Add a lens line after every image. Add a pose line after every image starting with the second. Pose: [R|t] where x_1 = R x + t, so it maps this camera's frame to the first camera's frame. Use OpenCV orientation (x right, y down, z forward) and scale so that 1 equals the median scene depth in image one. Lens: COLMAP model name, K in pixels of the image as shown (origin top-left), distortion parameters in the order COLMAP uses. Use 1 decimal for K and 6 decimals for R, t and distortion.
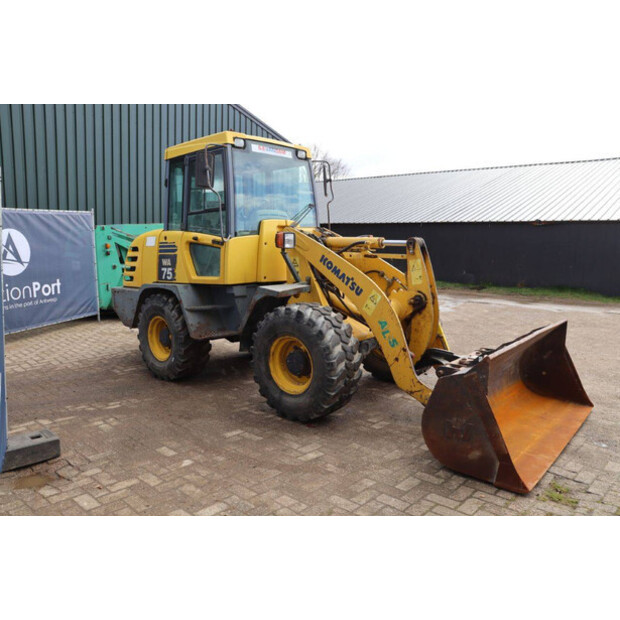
lens RADIAL K [[512.2, 0, 310.0], [0, 512.2, 310.0], [0, 0, 1]] dist [-0.168172, 0.142682]
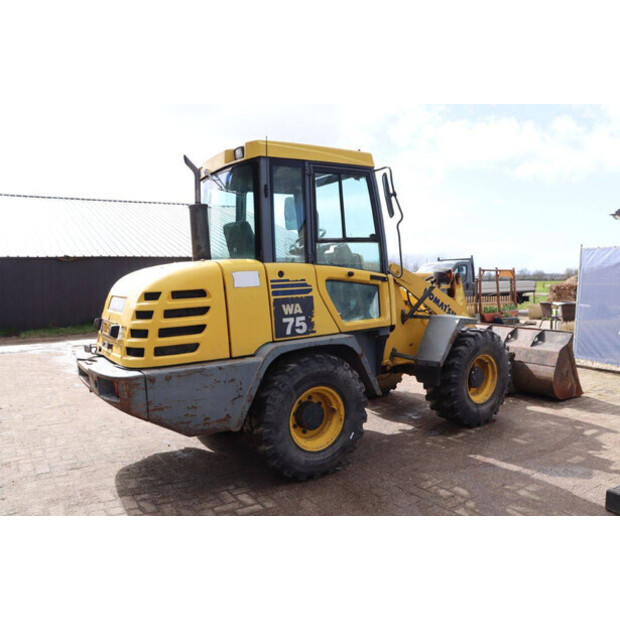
lens RADIAL K [[512.2, 0, 310.0], [0, 512.2, 310.0], [0, 0, 1]] dist [-0.168172, 0.142682]
pose [[0.236961, -0.072641, 0.968800, -0.961405], [0.144051, 0.988805, 0.038907, -0.118616], [-0.960780, 0.130337, 0.244773, 0.821372]]
